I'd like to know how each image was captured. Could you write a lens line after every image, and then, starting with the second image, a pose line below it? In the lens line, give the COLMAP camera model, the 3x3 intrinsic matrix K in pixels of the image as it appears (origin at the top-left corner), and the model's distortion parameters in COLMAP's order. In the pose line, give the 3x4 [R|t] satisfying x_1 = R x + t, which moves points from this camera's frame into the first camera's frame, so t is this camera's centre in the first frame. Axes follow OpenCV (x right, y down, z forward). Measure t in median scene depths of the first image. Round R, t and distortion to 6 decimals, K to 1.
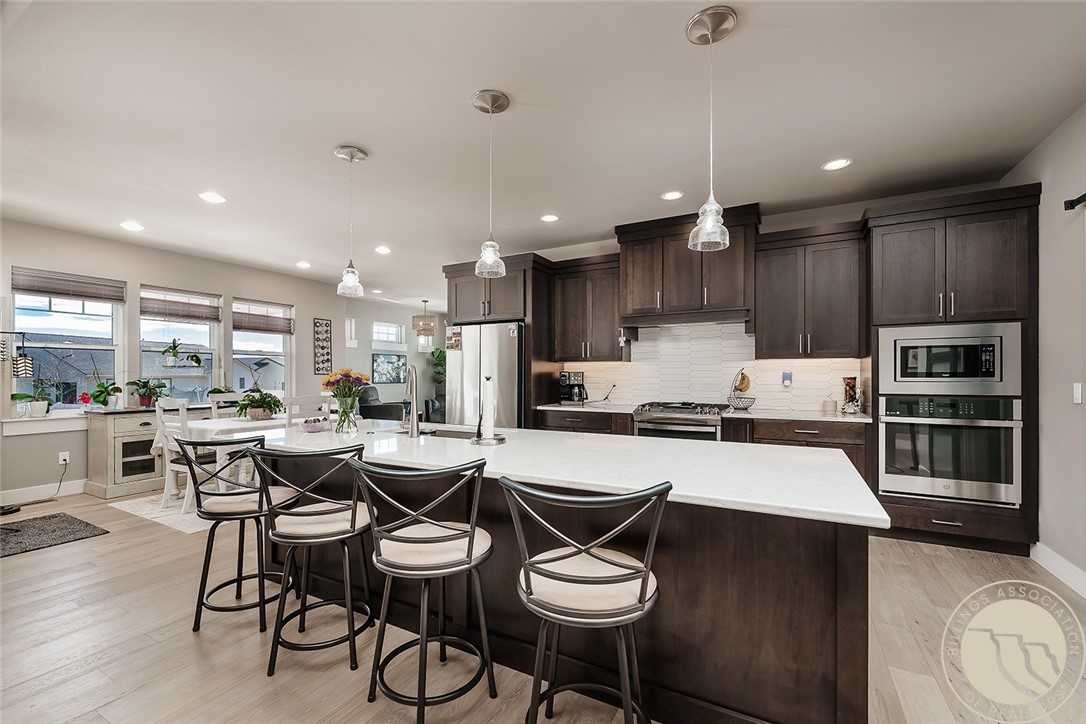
lens RADIAL K [[454.9, 0, 553.4], [0, 454.9, 375.8], [0, 0, 1]] dist [-0.002168, -0.000307]
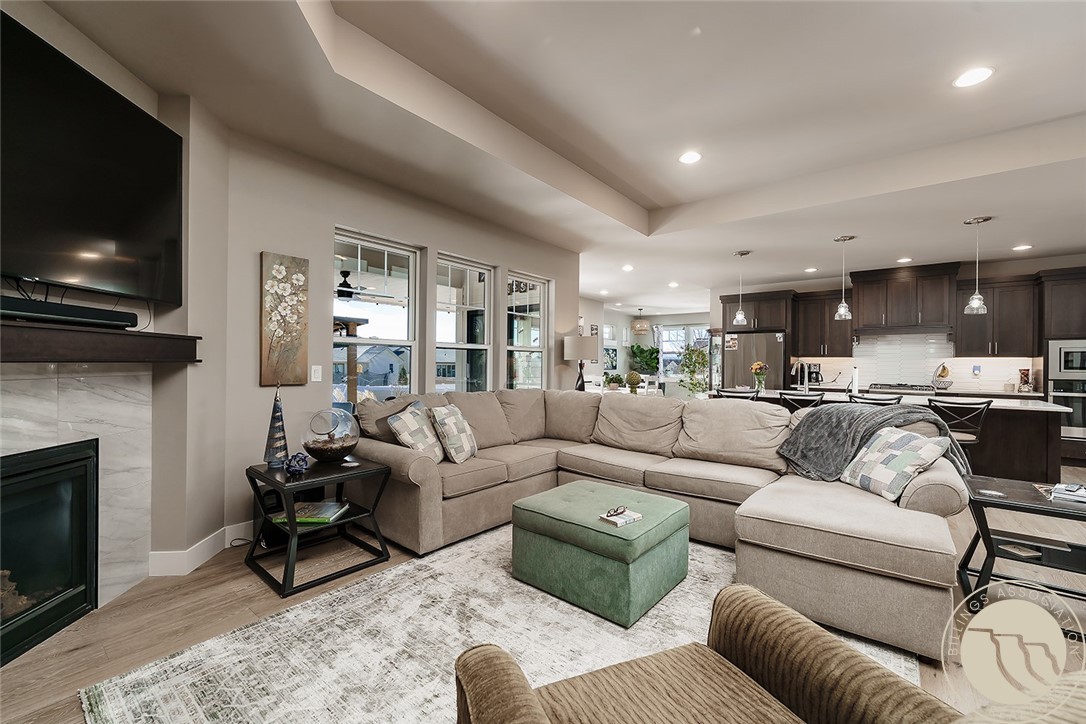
lens RADIAL K [[454.9, 0, 561.0], [0, 454.9, 363.2], [0, 0, 1]] dist [-0.002168, -0.000307]
pose [[0.986600, 0.008947, -0.162912, -0.552408], [-0.009302, 0.999956, -0.001414, -0.000044], [0.162892, 0.002911, 0.986640, -0.665292]]
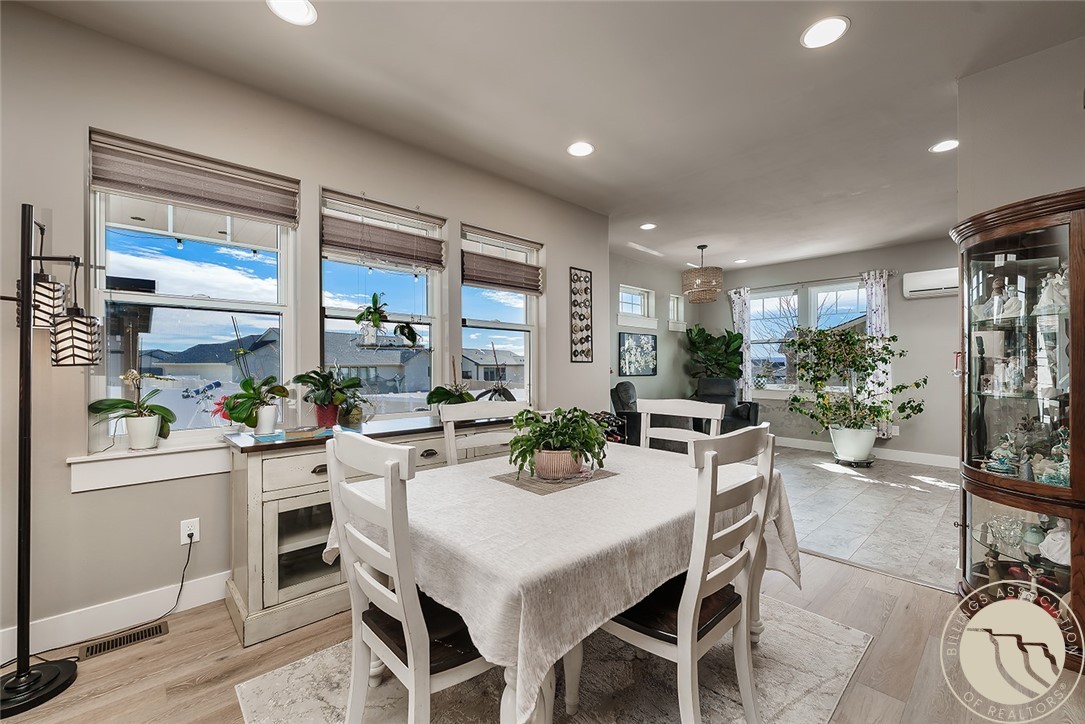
lens RADIAL K [[454.5, 0, 542.4], [0, 454.5, 360.4], [0, 0, 1]] dist [-0.002168, -0.000307]
pose [[0.939123, -0.003958, -0.343558, -0.516709], [-0.000343, 0.999922, -0.012458, 0.002881], [0.343581, 0.011818, 0.939049, 0.626802]]
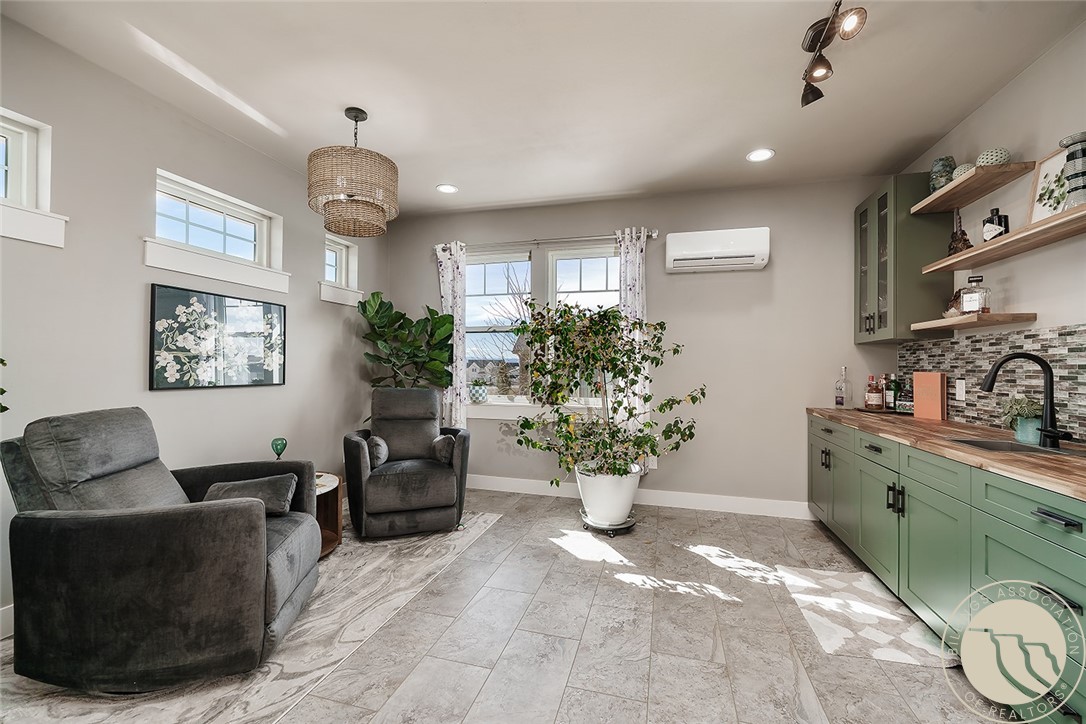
lens RADIAL K [[454.9, 0, 536.9], [0, 454.9, 366.0], [0, 0, 1]] dist [-0.002168, -0.000307]
pose [[0.984036, 0.006050, 0.177866, -0.409658], [-0.006034, 0.999982, -0.000629, -0.000280], [-0.177866, -0.000454, 0.984055, 1.300170]]
